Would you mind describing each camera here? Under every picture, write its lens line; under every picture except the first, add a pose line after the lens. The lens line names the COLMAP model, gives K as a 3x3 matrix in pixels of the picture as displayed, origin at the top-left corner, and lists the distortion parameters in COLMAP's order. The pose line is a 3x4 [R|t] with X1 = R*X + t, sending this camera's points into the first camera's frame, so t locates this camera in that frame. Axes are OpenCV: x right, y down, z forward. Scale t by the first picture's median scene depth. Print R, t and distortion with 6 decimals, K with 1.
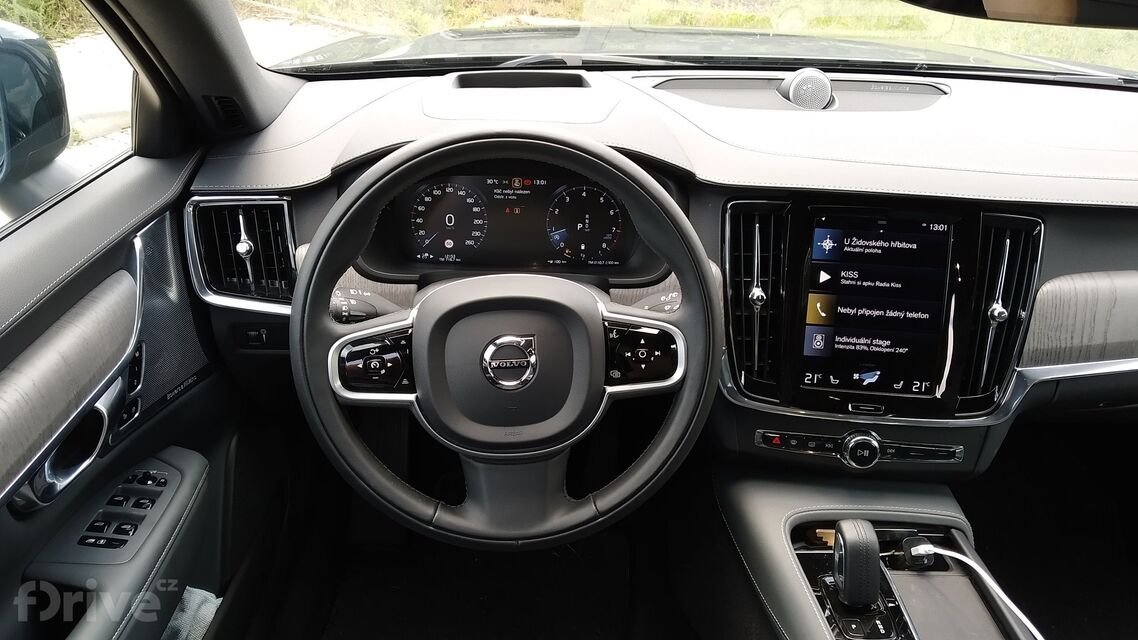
lens RADIAL K [[857.3, 0, 569.0], [0, 857.3, 320.0], [0, 0, 1]] dist [0.065032, -0.146687]
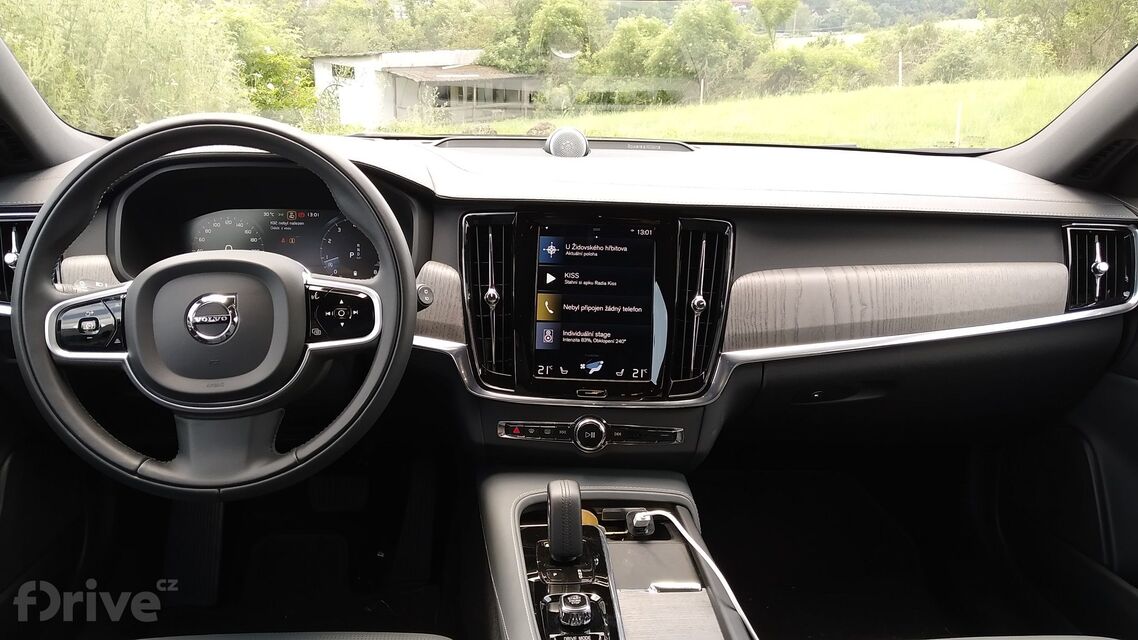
lens RADIAL K [[857.3, 0, 569.0], [0, 857.3, 320.0], [0, 0, 1]] dist [0.065032, -0.146687]
pose [[0.997647, -0.019796, 0.065646, 0.247943], [0.031806, 0.981786, -0.187308, 0.215534], [-0.060742, 0.188955, 0.980105, -0.090002]]
